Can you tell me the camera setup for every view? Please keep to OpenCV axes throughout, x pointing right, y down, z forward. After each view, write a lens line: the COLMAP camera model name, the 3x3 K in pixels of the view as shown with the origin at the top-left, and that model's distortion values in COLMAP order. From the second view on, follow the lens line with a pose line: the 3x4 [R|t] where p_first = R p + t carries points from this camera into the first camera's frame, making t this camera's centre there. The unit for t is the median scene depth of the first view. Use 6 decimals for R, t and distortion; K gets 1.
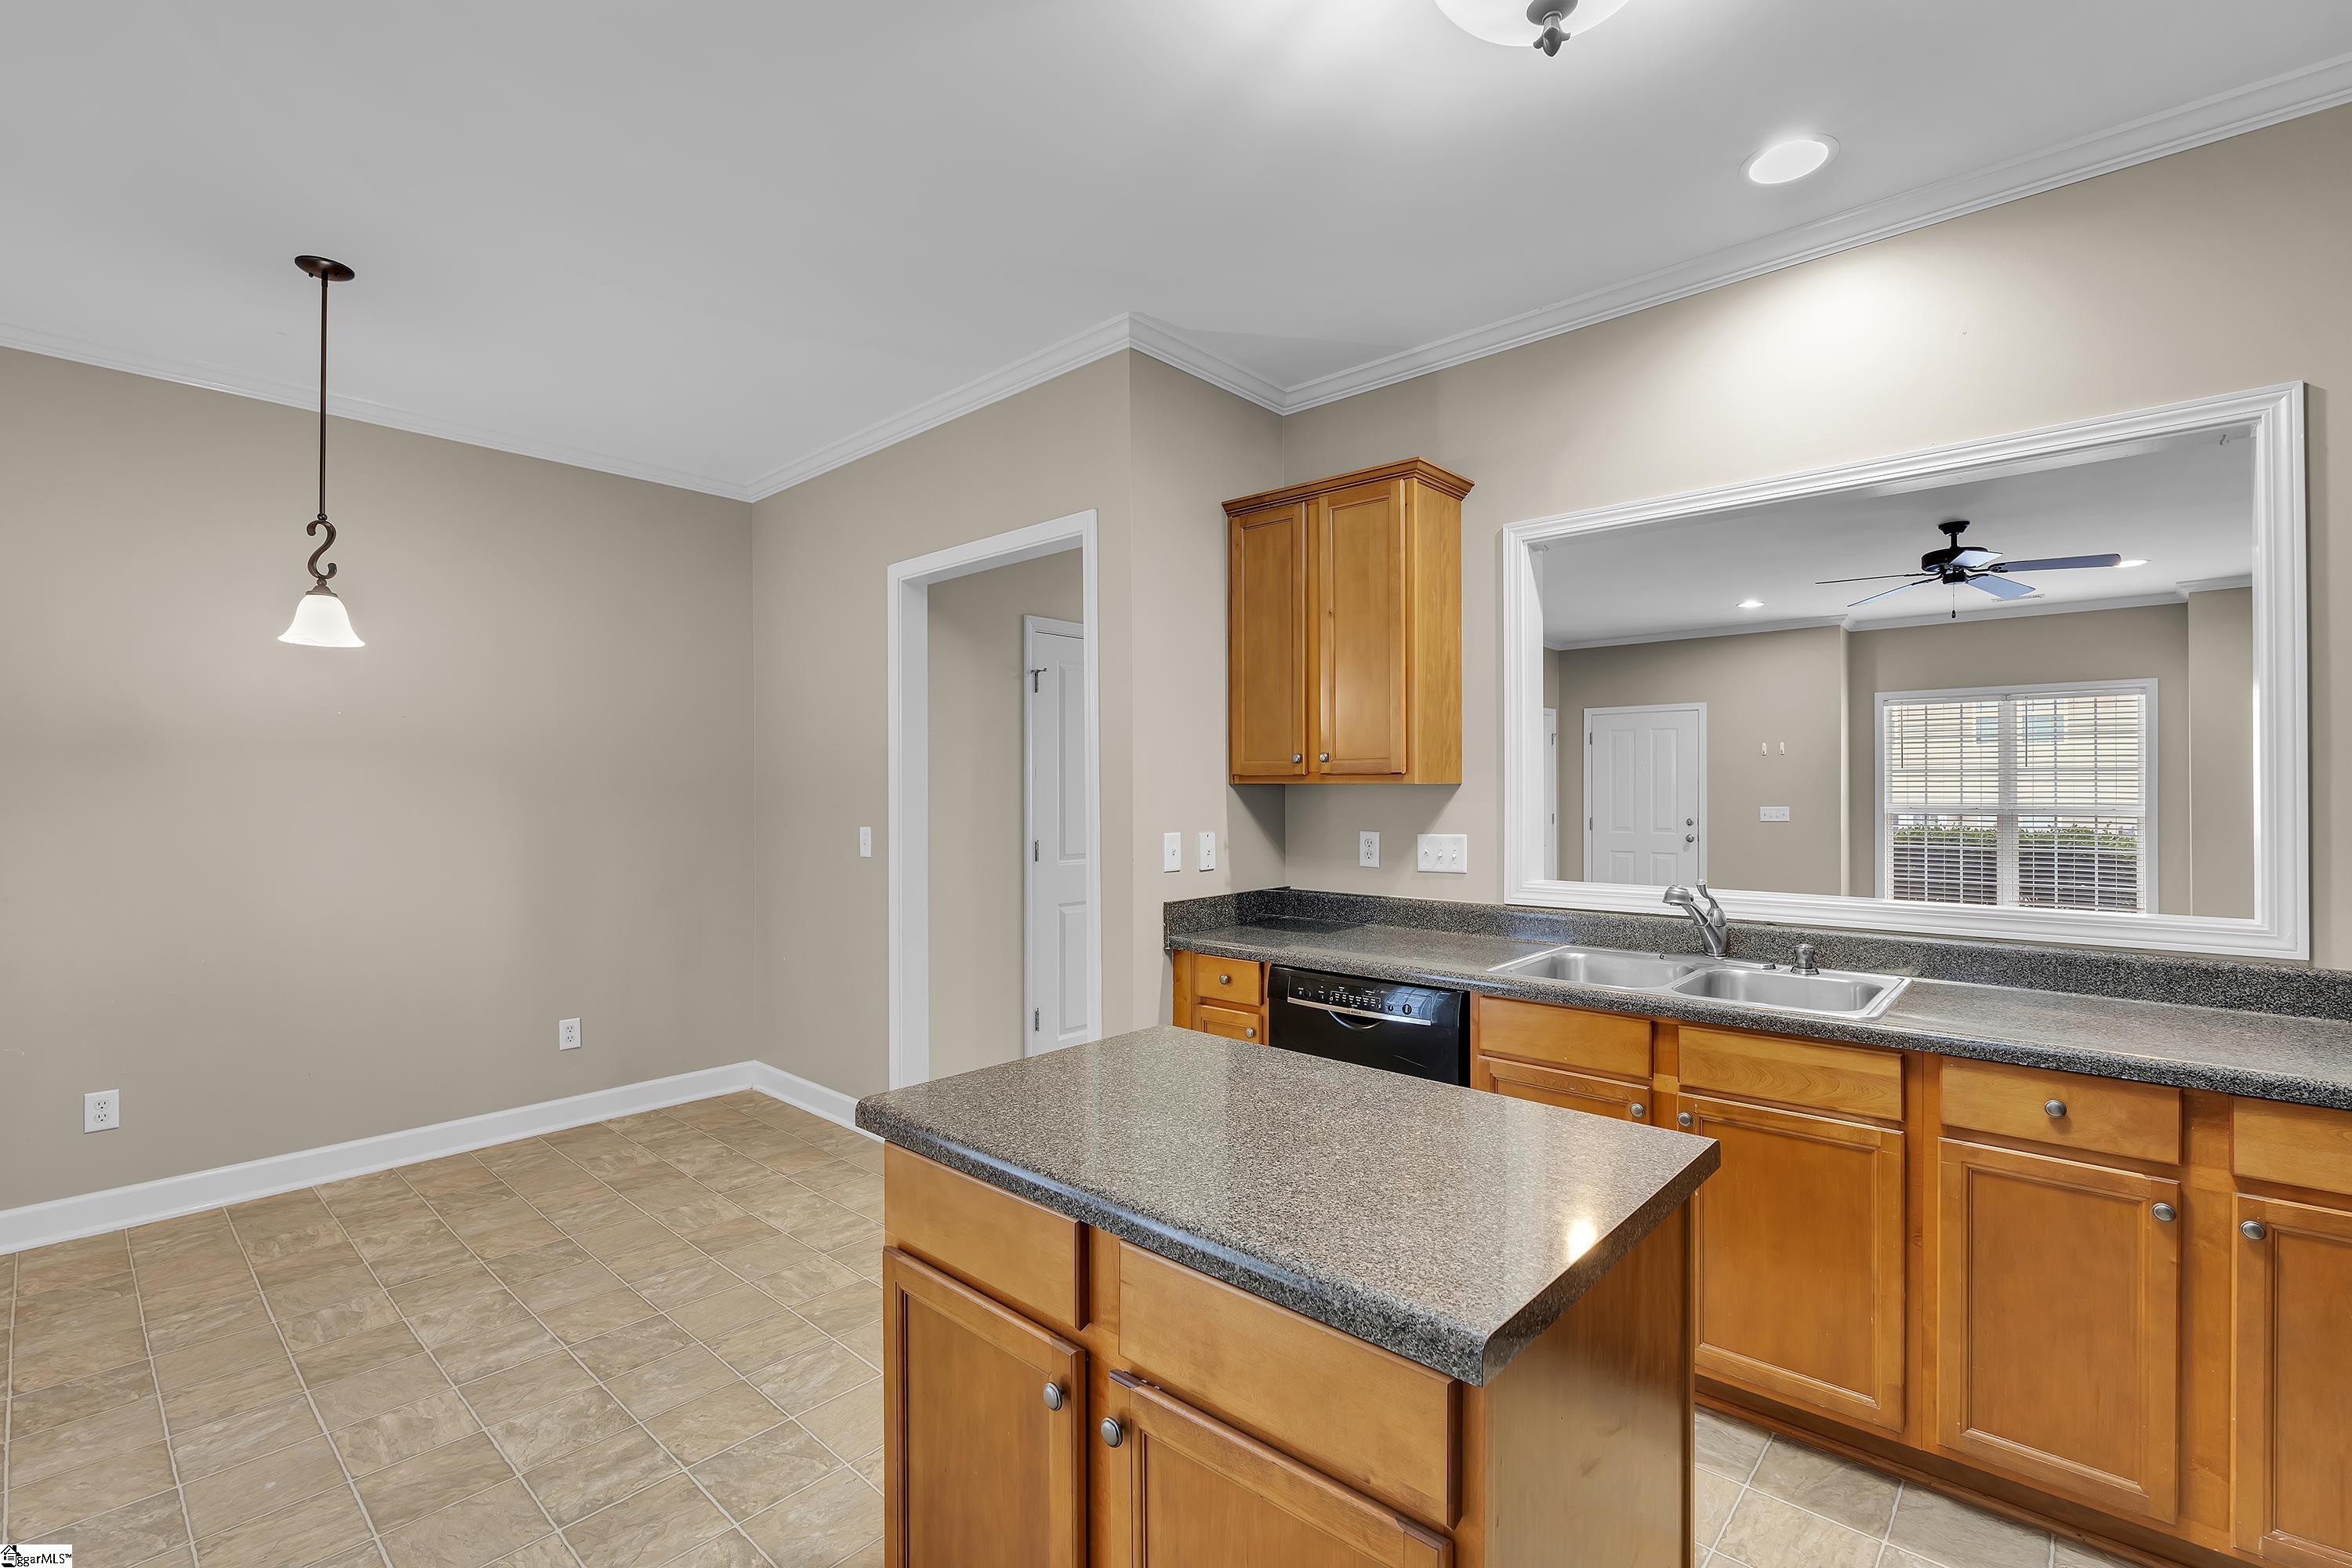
lens RADIAL K [[1019.3, 0, 1176.0], [0, 1019.3, 784.0], [0, 0, 1]] dist [0.000724, 0.000221]
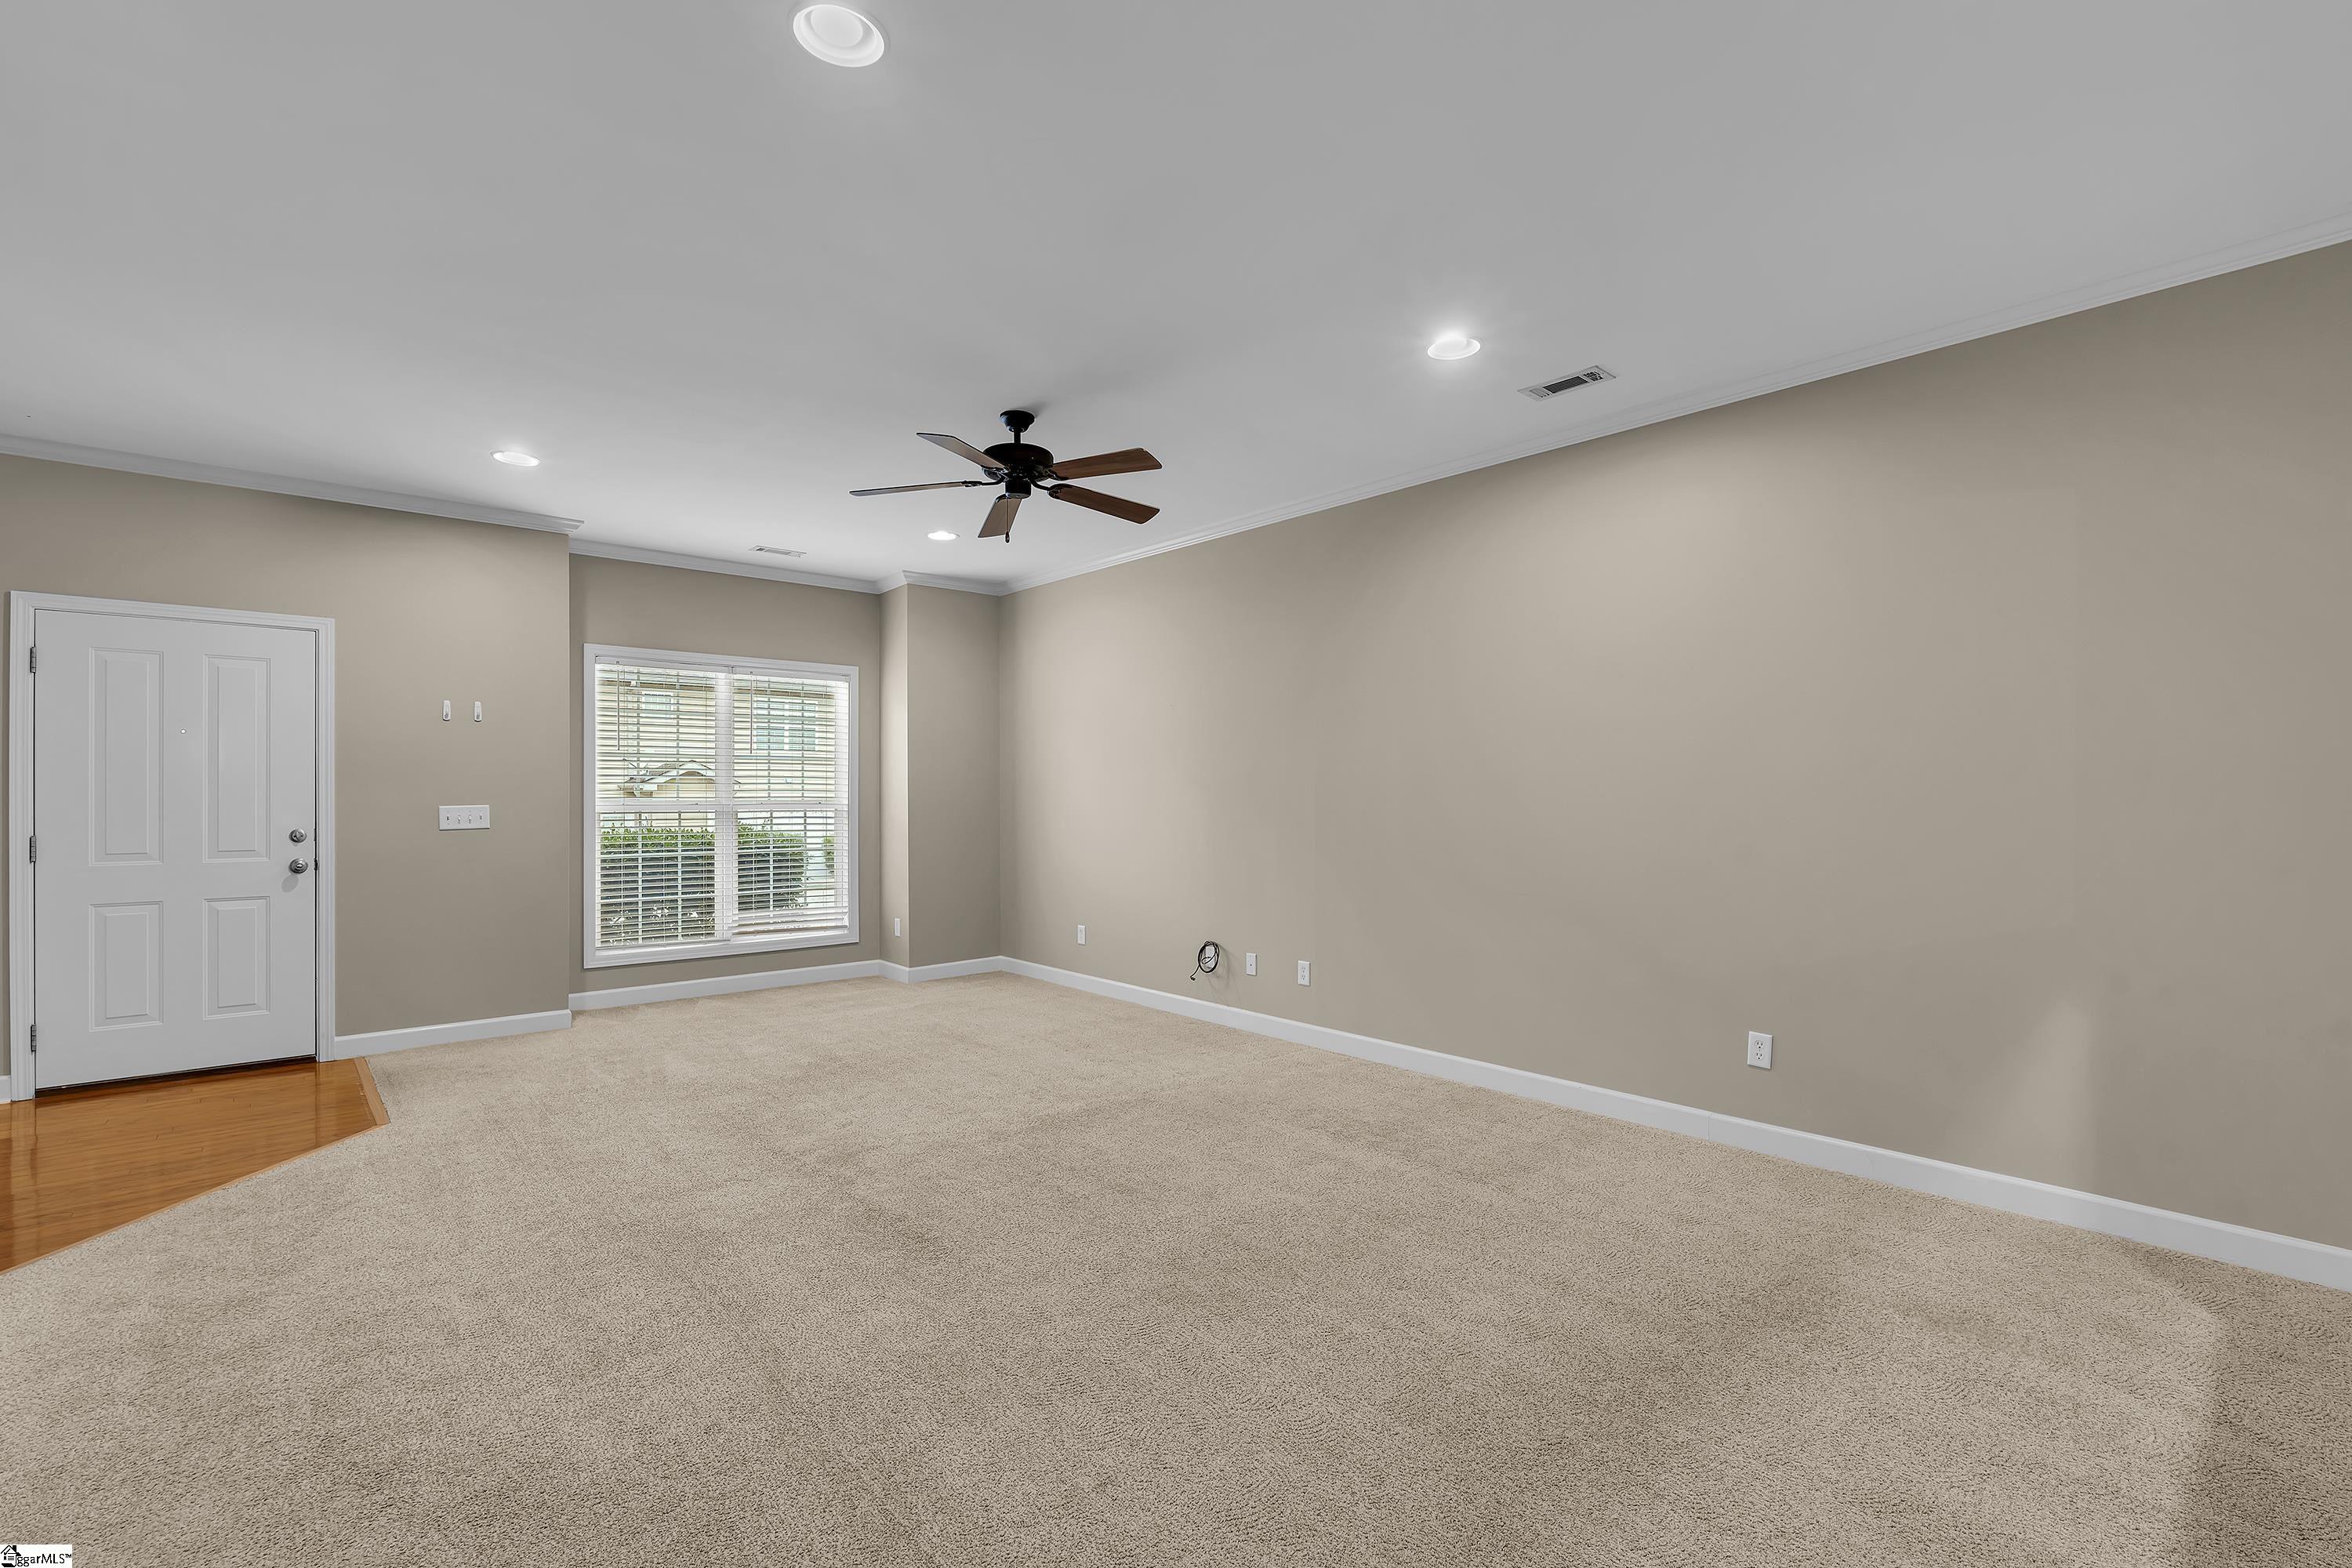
lens RADIAL K [[1048.4, 0, 1176.0], [0, 1048.4, 784.0], [0, 0, 1]] dist [-0.001055, -0.000183]
pose [[0.115355, 0.008396, 0.993289, 0.010038], [-0.004423, 0.999959, -0.007939, 0.013752], [-0.993315, -0.003478, 0.115387, 0.537257]]
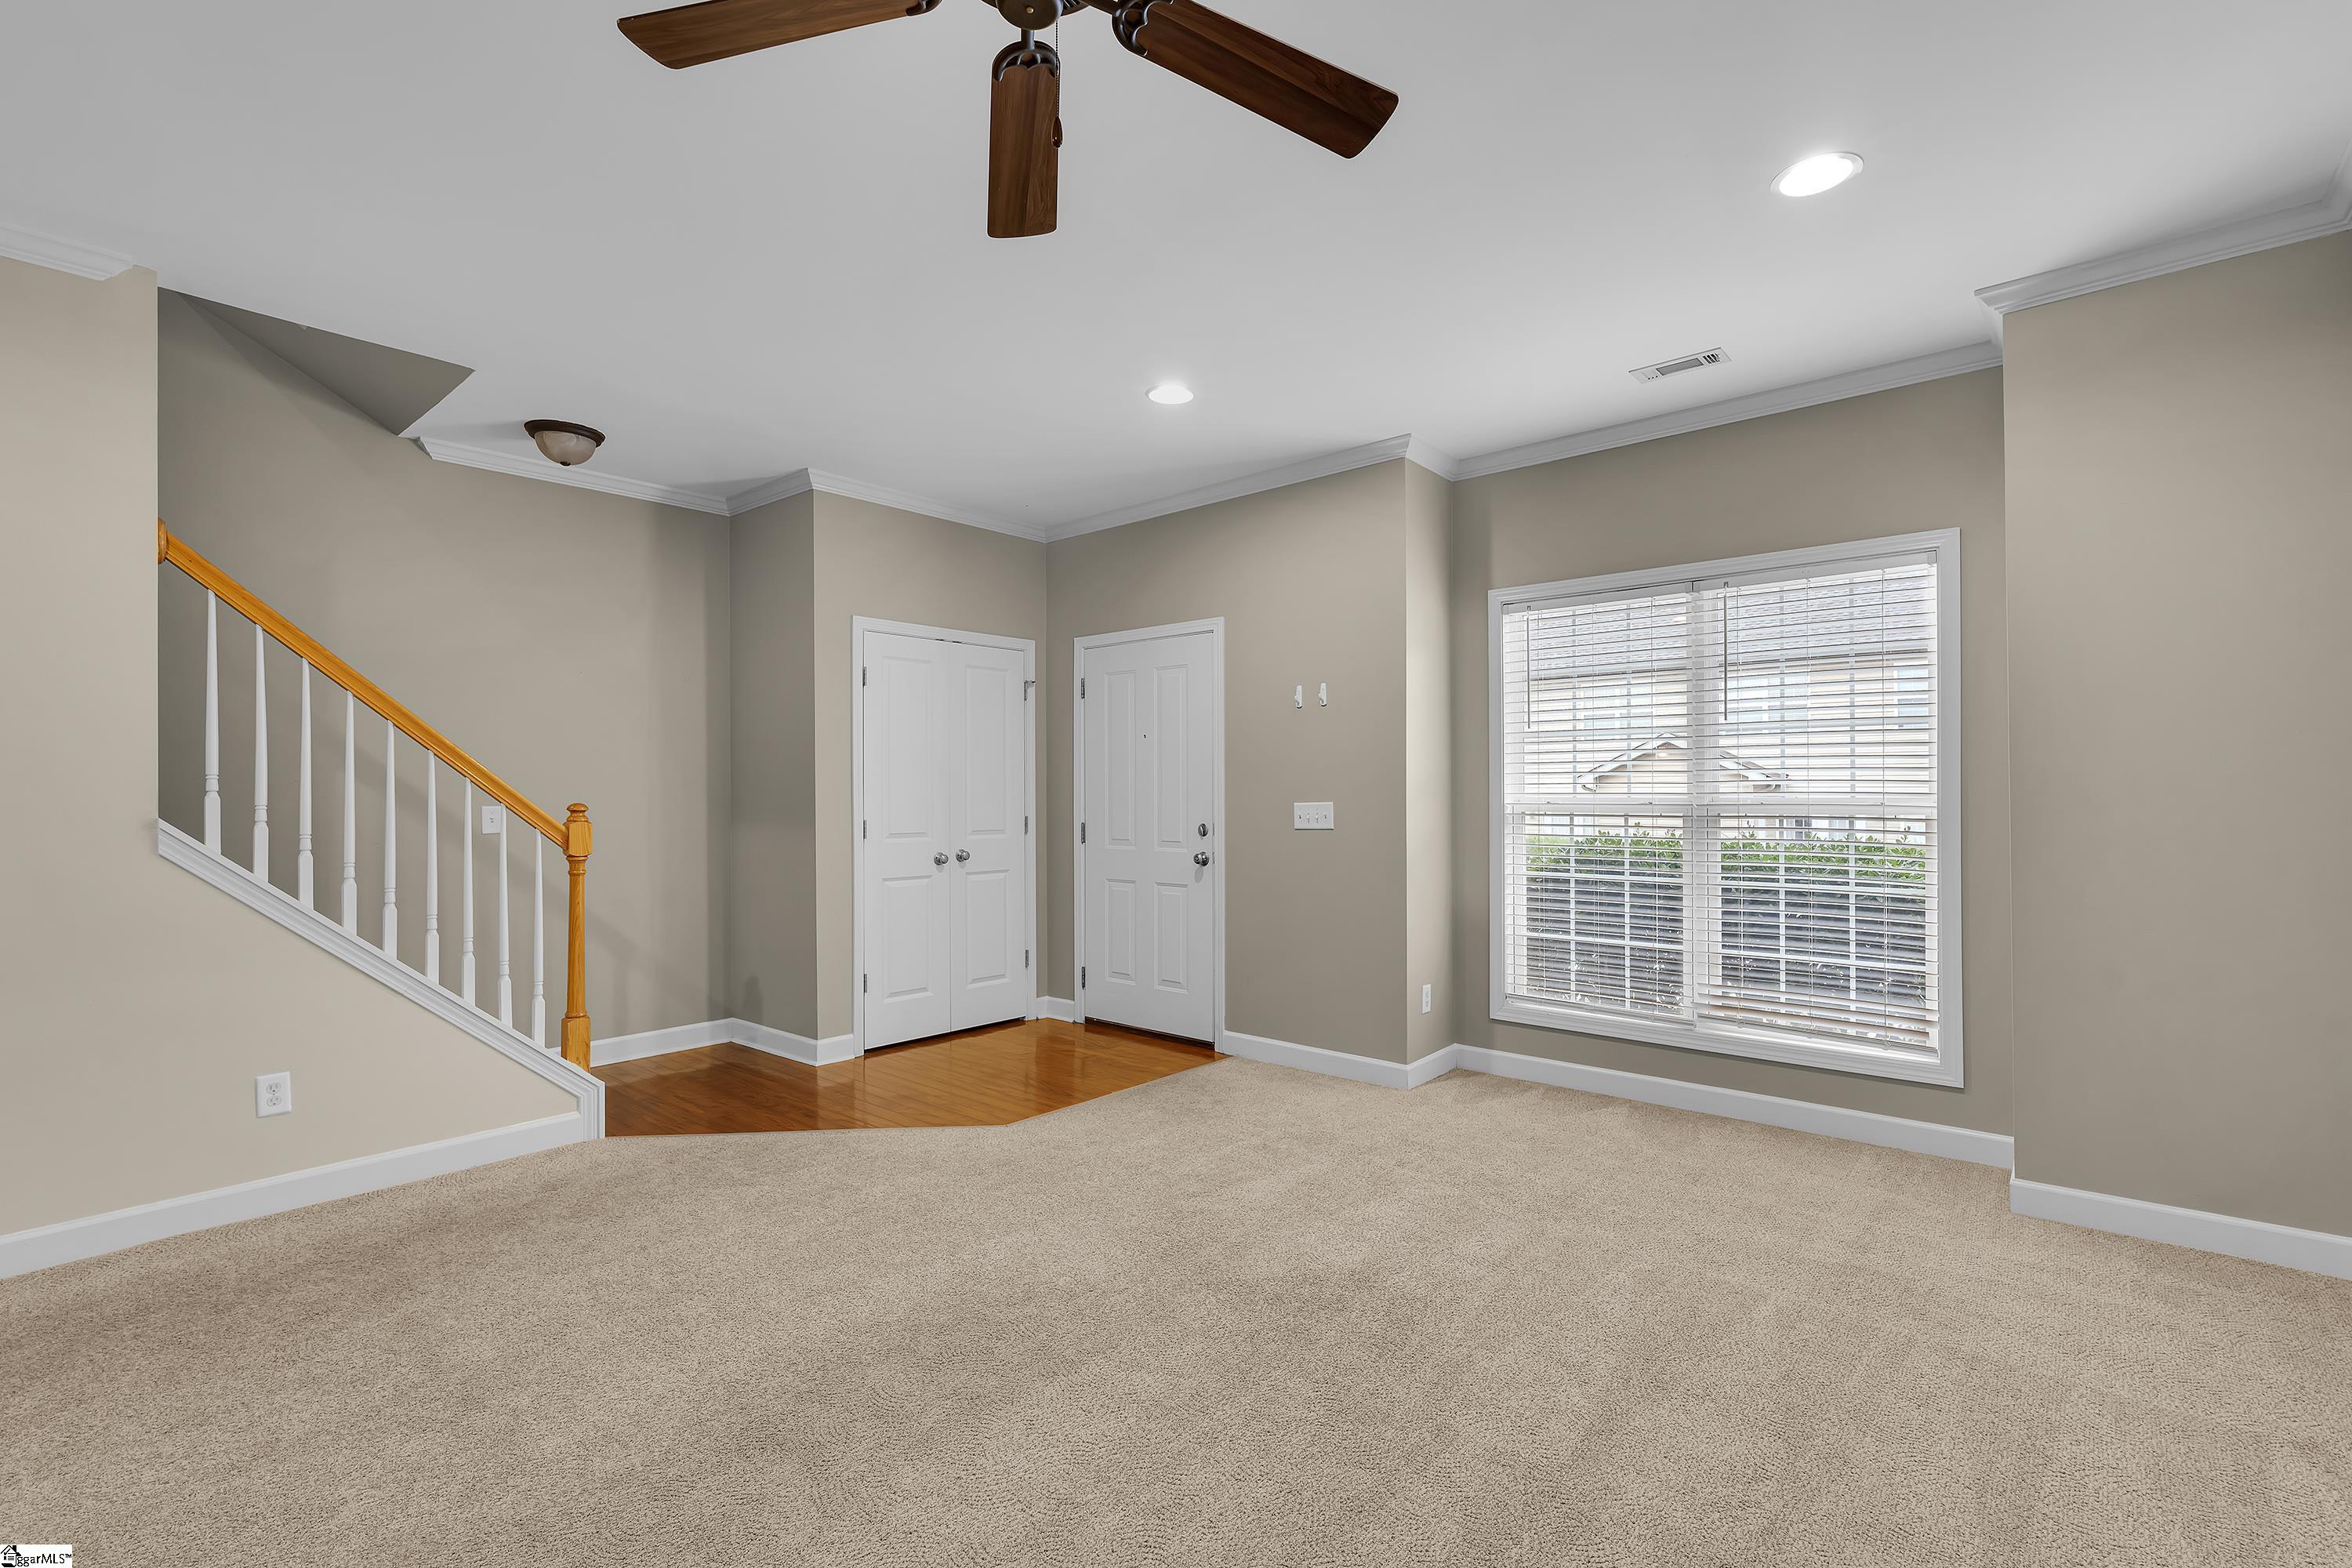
lens RADIAL K [[1048.4, 0, 1176.0], [0, 1048.4, 784.0], [0, 0, 1]] dist [-0.001055, -0.000183]
pose [[0.999860, -0.004799, 0.016056, 0.541076], [0.004823, 0.999987, -0.001445, 0.014171], [-0.016049, 0.001522, 0.999870, 0.475290]]
